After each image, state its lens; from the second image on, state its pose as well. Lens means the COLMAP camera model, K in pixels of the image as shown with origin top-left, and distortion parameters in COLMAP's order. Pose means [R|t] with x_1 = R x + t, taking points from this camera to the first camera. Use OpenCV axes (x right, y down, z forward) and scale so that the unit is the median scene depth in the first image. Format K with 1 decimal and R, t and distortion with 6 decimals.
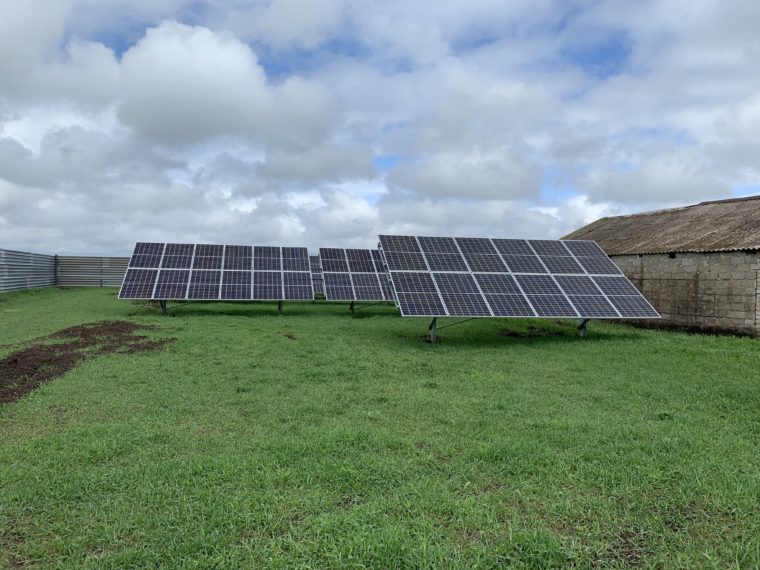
lens RADIAL K [[584.4, 0, 378.2], [0, 584.4, 283.7], [0, 0, 1]] dist [0.031509, 0.002097]
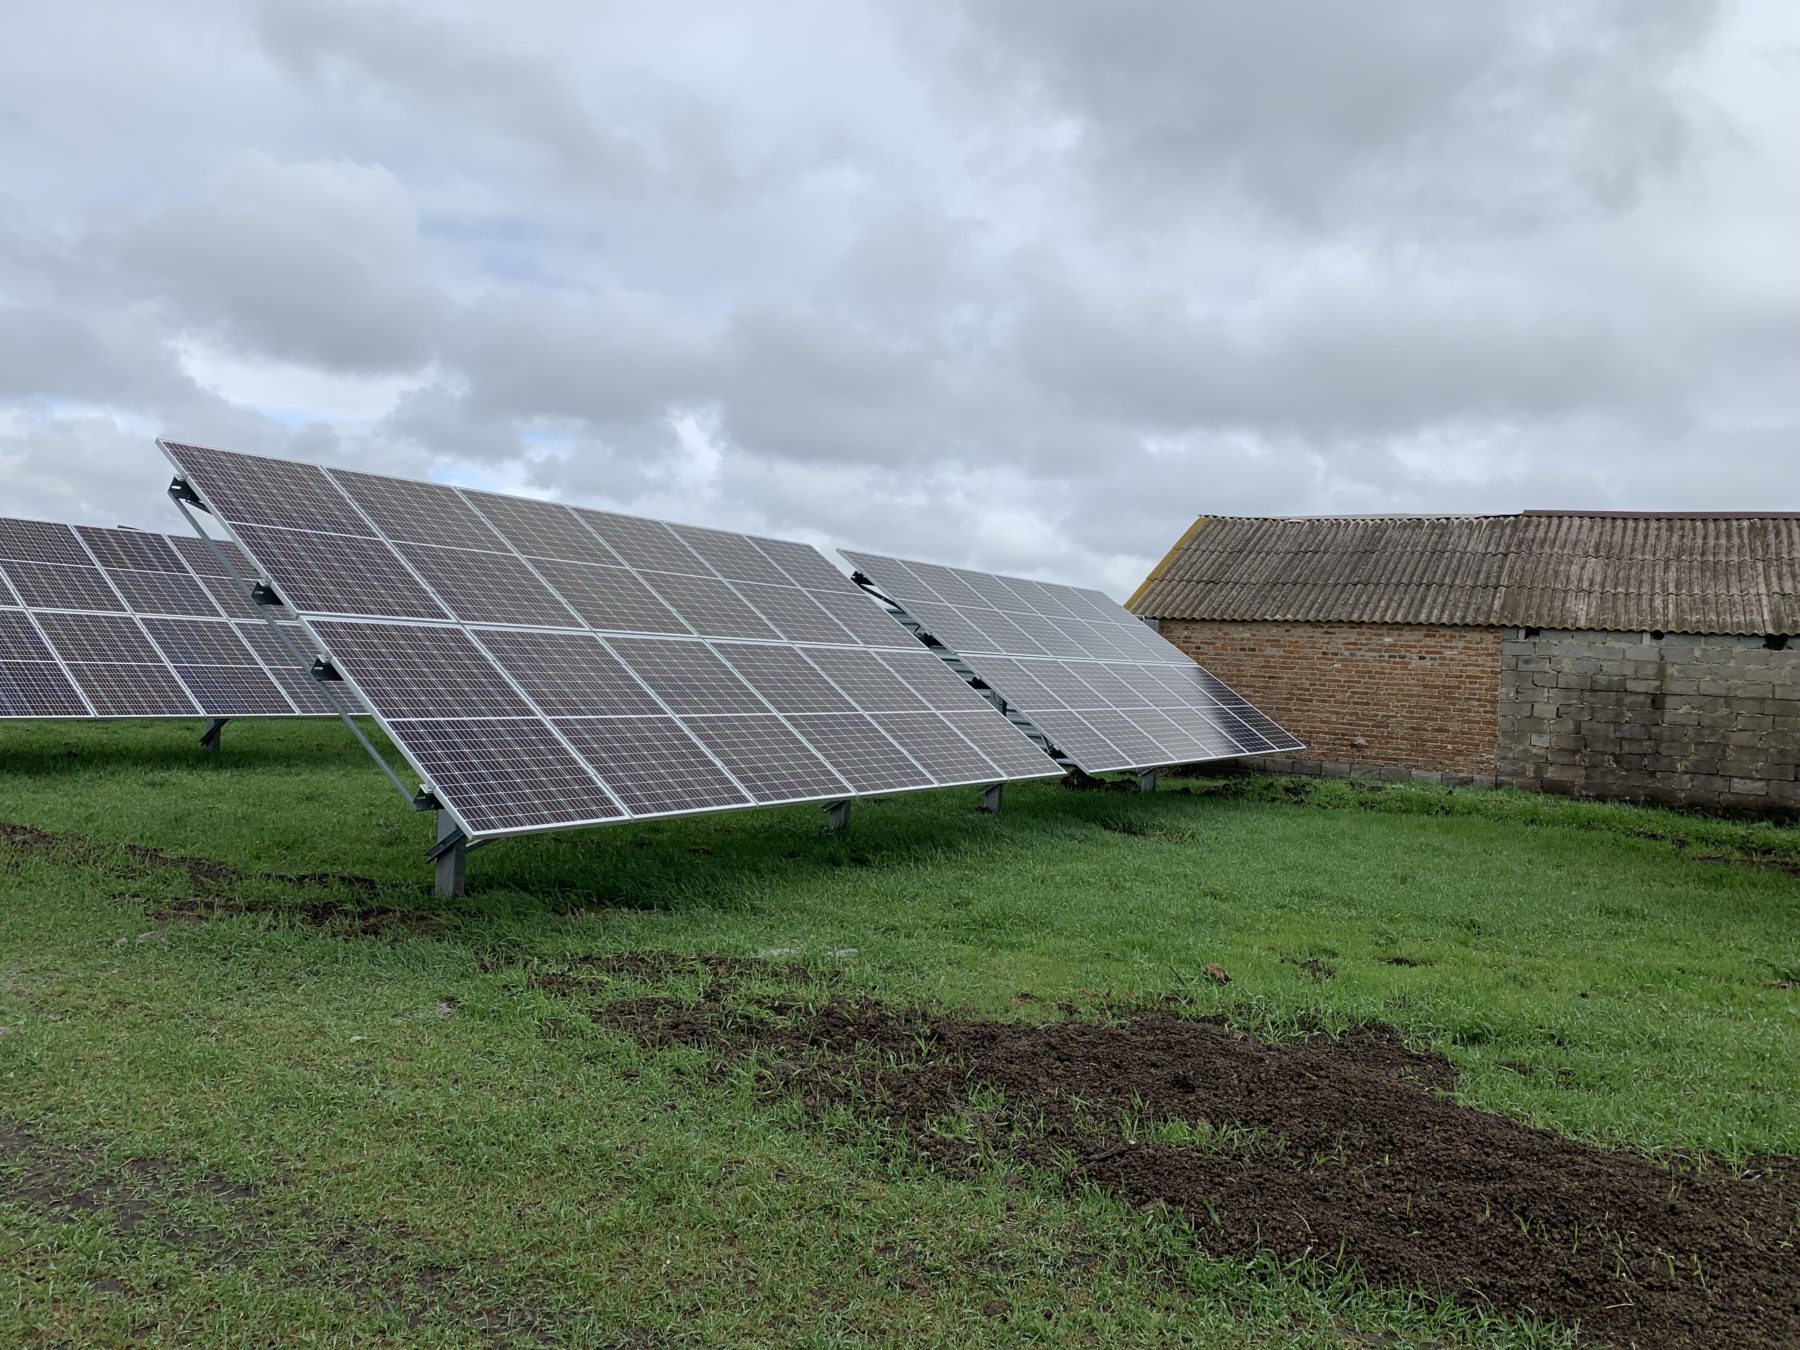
lens RADIAL K [[1384.2, 0, 899.8], [0, 1384.2, 675.1], [0, 0, 1]] dist [0.031509, 0.002097]
pose [[0.703082, 0.006247, 0.711081, -0.675862], [-0.026062, 0.999516, 0.016988, -0.026121], [-0.710631, -0.030476, 0.702904, 0.765464]]
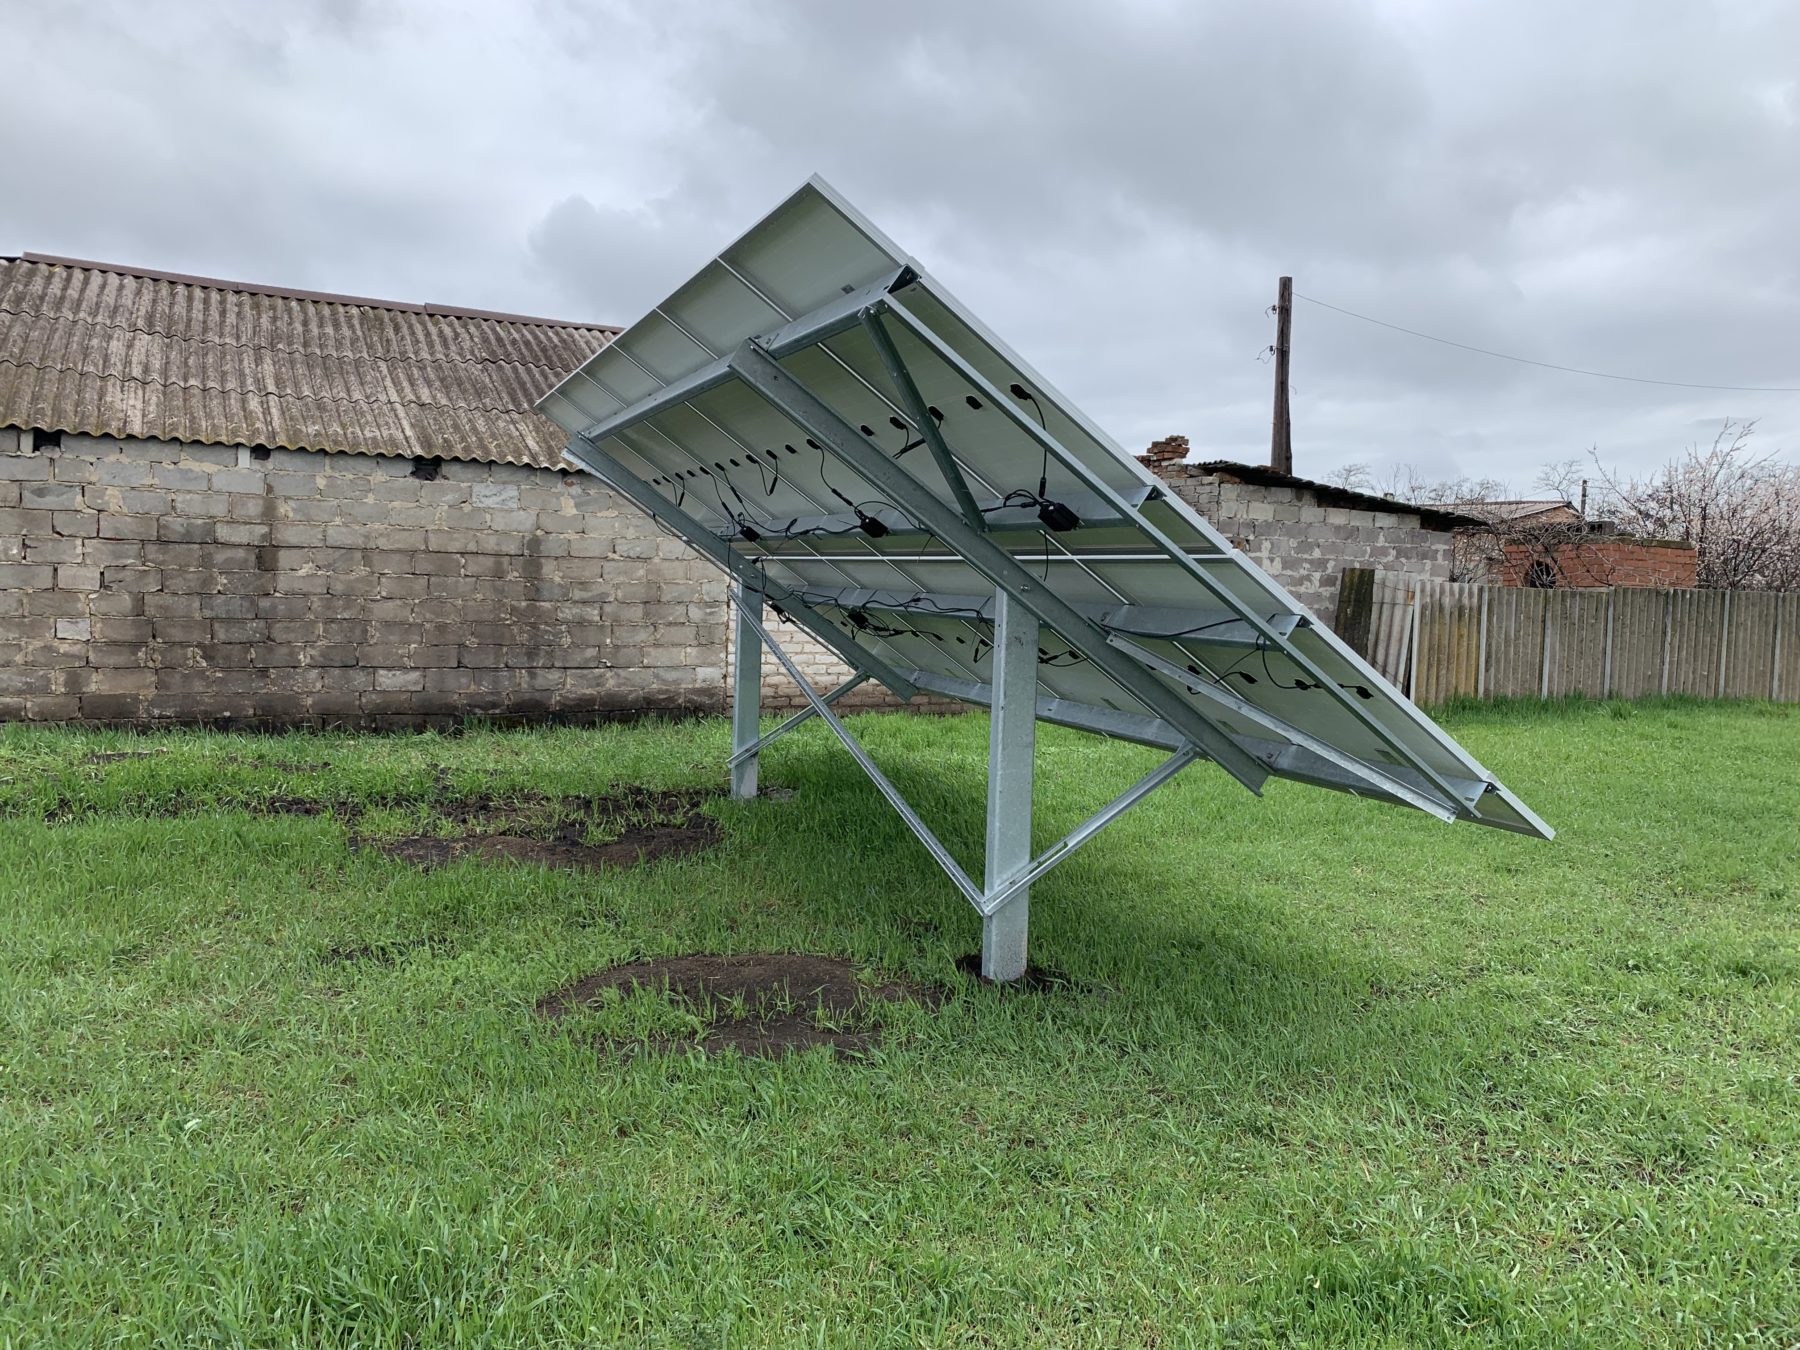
lens RADIAL K [[1384.2, 0, 907.8], [0, 1384.2, 660.4], [0, 0, 1]] dist [0.031509, 0.002097]
pose [[-0.181419, -0.084488, 0.979770, -0.229520], [-0.024841, 0.996378, 0.081320, -0.016160], [-0.983092, -0.009585, -0.182861, 0.921900]]
